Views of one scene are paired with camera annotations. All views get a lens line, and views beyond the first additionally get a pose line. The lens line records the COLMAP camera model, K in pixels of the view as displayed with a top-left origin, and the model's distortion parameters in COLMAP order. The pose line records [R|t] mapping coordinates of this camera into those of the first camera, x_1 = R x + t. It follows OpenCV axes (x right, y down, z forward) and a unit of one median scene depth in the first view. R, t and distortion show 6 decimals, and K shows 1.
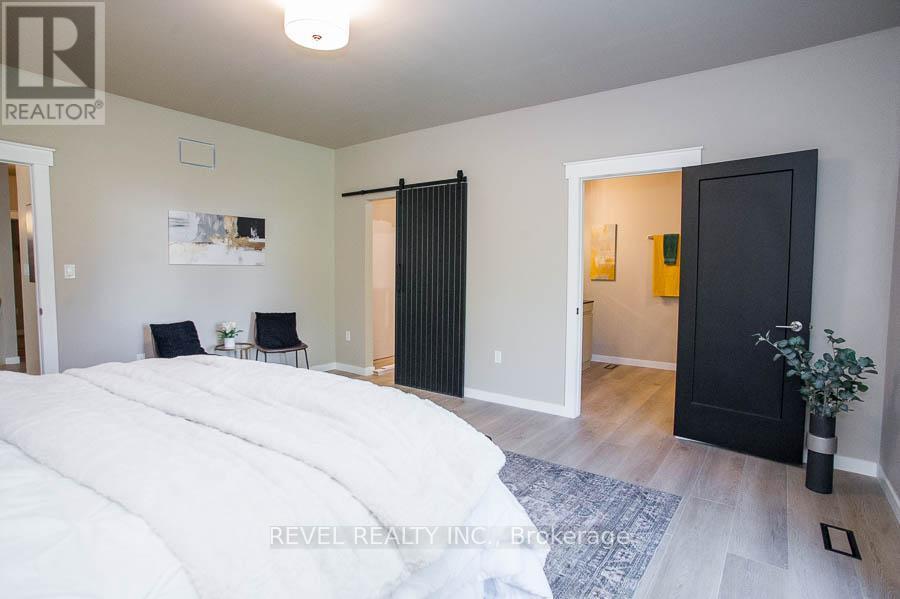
lens RADIAL K [[464.4, 0, 449.9], [0, 464.4, 298.1], [0, 0, 1]] dist [-0.075735, 0.041883]
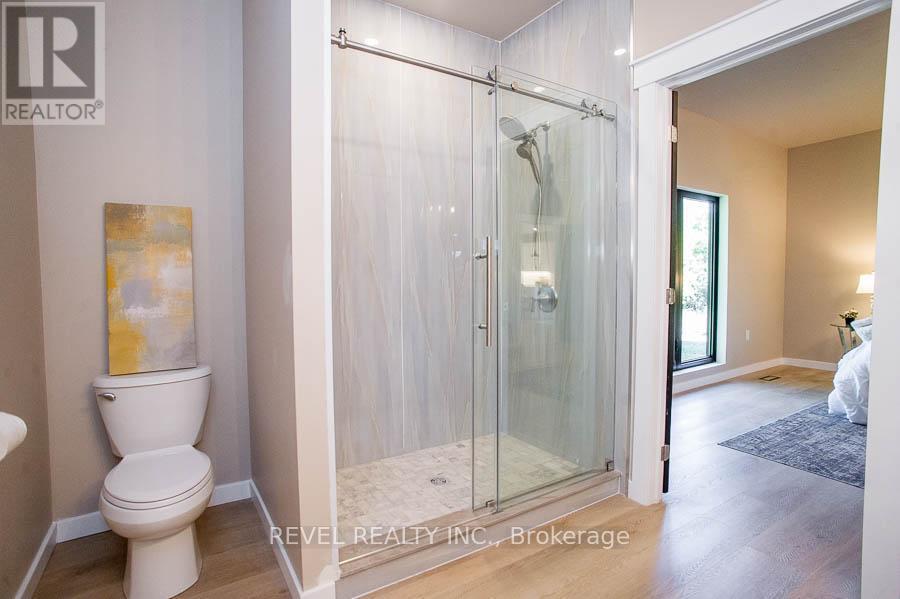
lens RADIAL K [[453.8, 0, 457.2], [0, 453.8, 298.3], [0, 0, 1]] dist [-0.077107, 0.040043]
pose [[-0.934132, -0.026032, 0.355978, 0.751329], [0.014020, 0.993891, 0.109472, -0.072088], [-0.356653, 0.107252, -0.928060, 2.272464]]
